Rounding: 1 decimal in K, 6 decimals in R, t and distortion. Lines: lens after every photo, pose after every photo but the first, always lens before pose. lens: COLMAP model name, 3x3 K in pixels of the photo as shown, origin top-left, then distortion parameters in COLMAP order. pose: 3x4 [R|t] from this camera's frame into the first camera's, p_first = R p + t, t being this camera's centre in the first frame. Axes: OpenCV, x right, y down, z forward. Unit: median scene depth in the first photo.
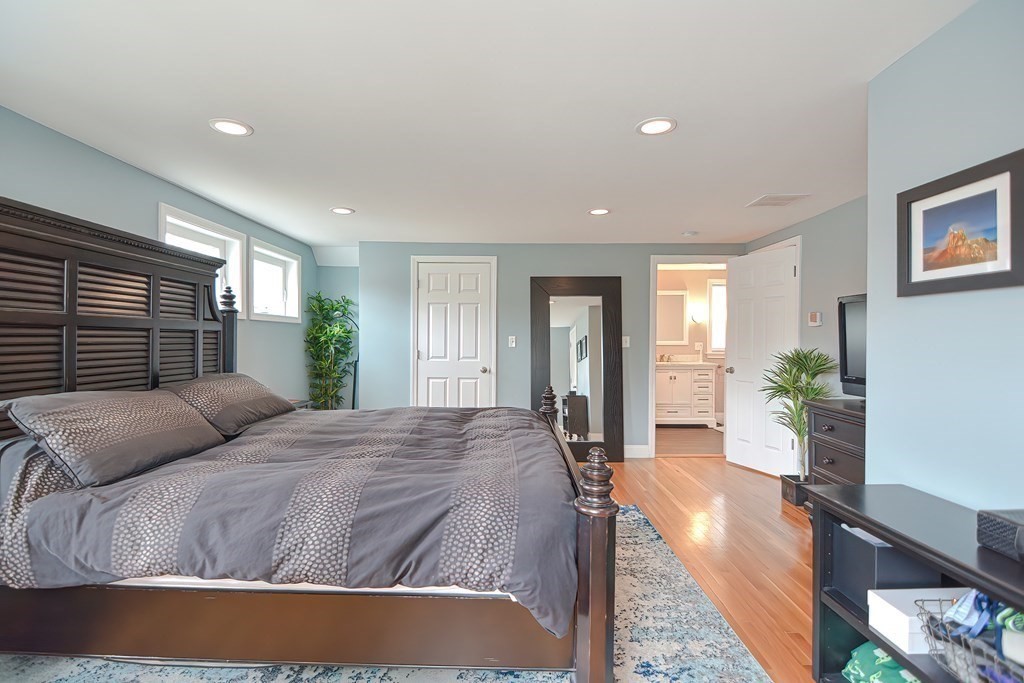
lens RADIAL K [[492.8, 0, 505.1], [0, 492.8, 338.0], [0, 0, 1]] dist [-0.005142, -0.001167]
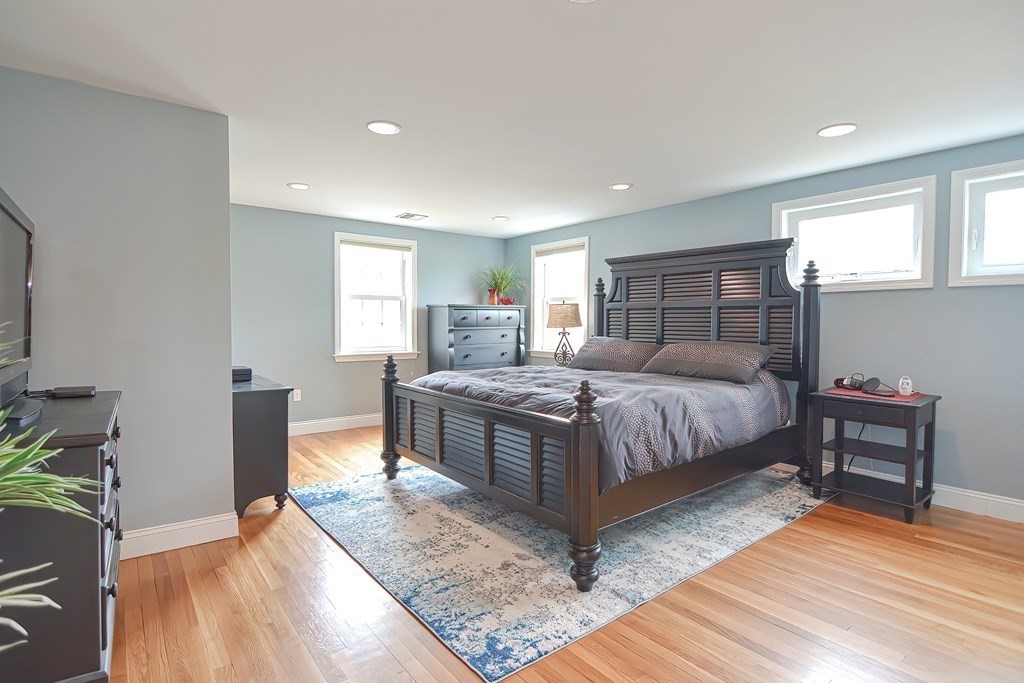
lens RADIAL K [[502.5, 0, 504.4], [0, 502.5, 342.1], [0, 0, 1]] dist [-0.001370, -0.000542]
pose [[-0.780670, 0.016479, -0.624726, 1.153390], [-0.008793, 0.999264, 0.037347, 0.053865], [0.624882, 0.034648, -0.779950, 2.935514]]
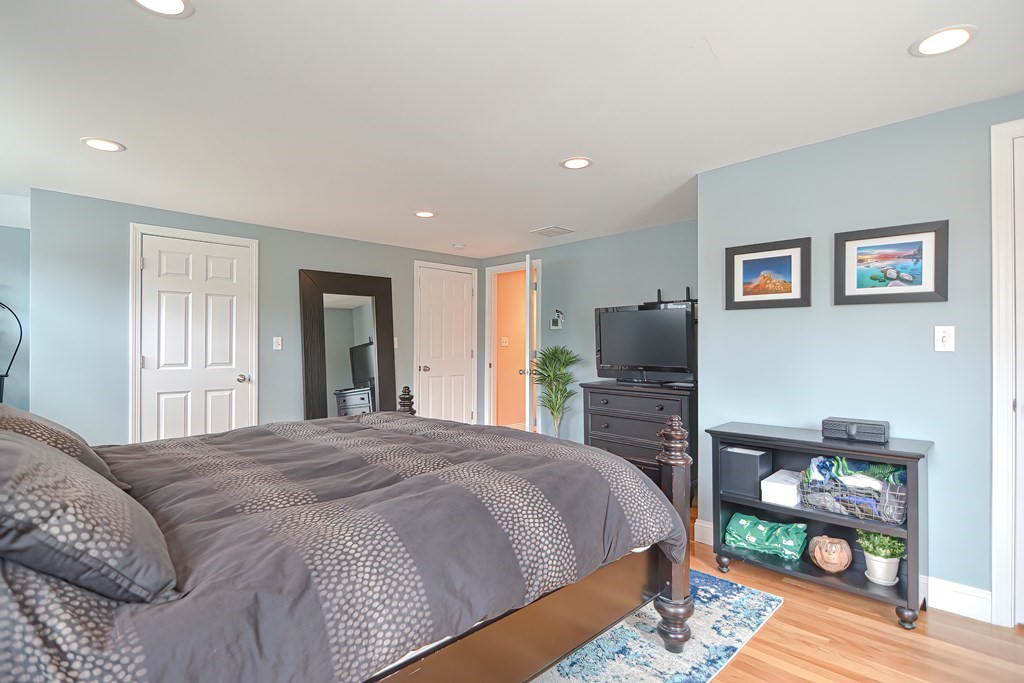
lens RADIAL K [[502.5, 0, 504.4], [0, 502.5, 342.1], [0, 0, 1]] dist [-0.001370, -0.000542]
pose [[0.709315, -0.001781, 0.704889, -0.961283], [0.004685, 0.999987, -0.002188, 0.026696], [-0.704876, 0.004855, 0.709314, 0.330411]]
